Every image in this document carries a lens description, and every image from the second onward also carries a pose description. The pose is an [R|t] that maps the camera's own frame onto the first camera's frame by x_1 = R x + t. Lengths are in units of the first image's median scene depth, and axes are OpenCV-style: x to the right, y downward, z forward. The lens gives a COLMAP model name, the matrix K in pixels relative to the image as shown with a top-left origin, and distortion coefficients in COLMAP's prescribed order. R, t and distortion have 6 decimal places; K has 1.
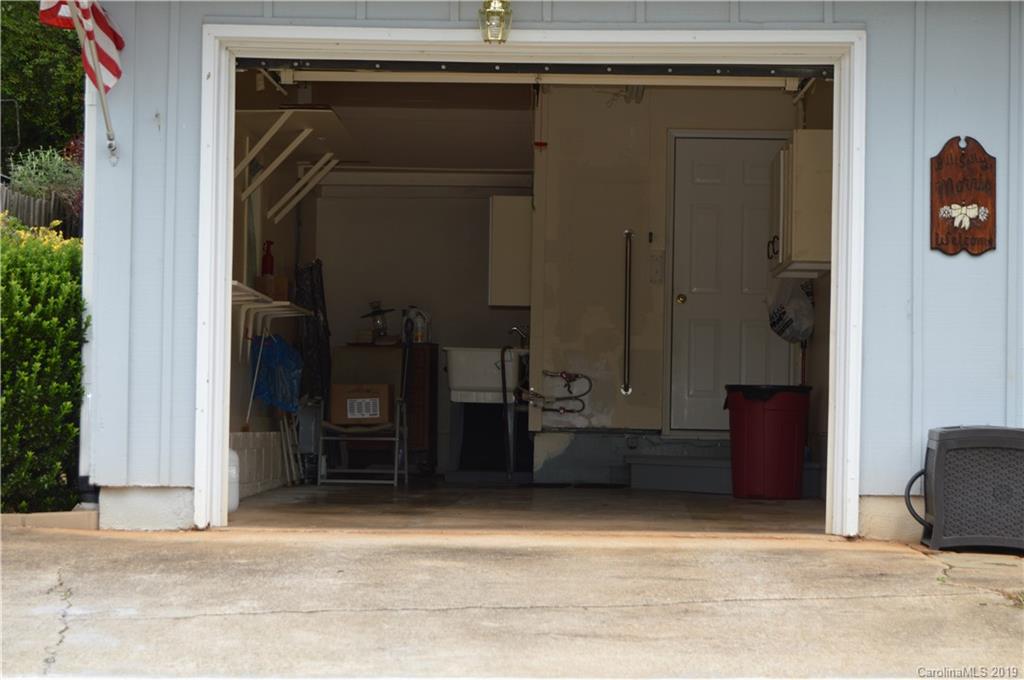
lens RADIAL K [[2414.5, 0, 512.0], [0, 2414.5, 340.0], [0, 0, 1]] dist [-0.051273, -0.071509]
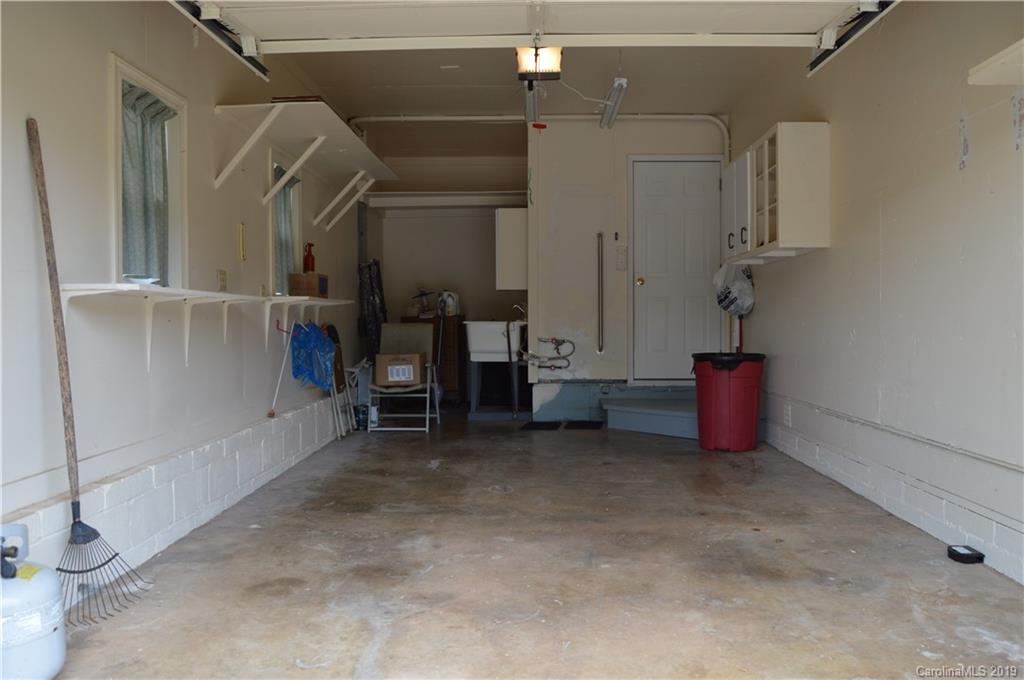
lens RADIAL K [[819.4, 0, 512.0], [0, 819.4, 340.0], [0, 0, 1]] dist [-0.113919, 0.089970]
pose [[0.999736, -0.022273, -0.005721, 0.000876], [0.022580, 0.997882, 0.061013, -0.014208], [0.004350, -0.061126, 0.998121, 0.546058]]
